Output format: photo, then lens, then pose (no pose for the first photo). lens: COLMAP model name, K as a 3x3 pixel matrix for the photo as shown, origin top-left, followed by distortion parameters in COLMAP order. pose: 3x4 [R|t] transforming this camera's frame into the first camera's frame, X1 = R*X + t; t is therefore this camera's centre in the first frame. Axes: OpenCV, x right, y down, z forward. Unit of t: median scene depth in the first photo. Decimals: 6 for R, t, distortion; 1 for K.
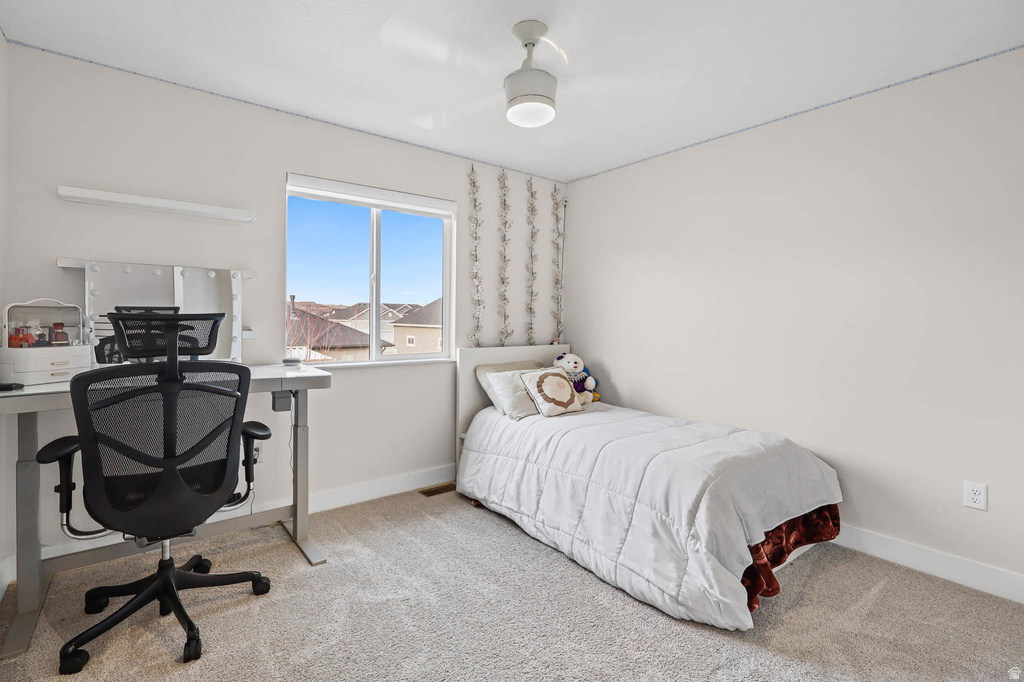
lens RADIAL K [[479.9, 0, 512.0], [0, 479.9, 335.4], [0, 0, 1]] dist [0.003231, 0.000710]
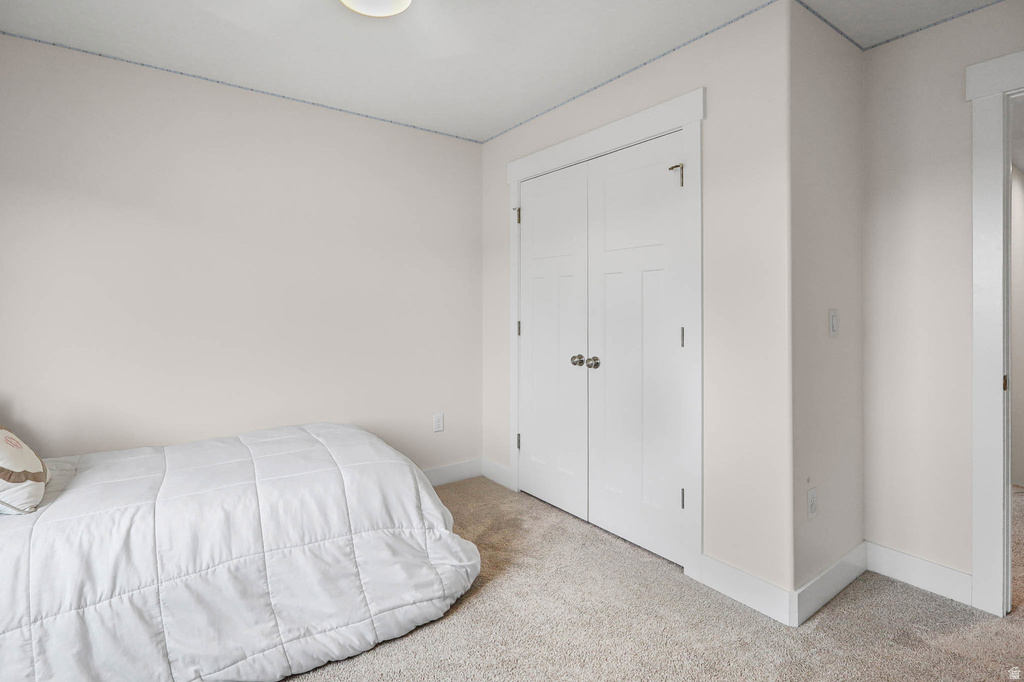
lens RADIAL K [[483.1, 0, 510.7], [0, 483.1, 321.8], [0, 0, 1]] dist [0.000427, 0.000172]
pose [[0.058852, -0.034751, 0.997662, -0.517767], [0.034744, 0.998860, 0.032743, -0.024073], [-0.997662, 0.032736, 0.059993, 0.682902]]
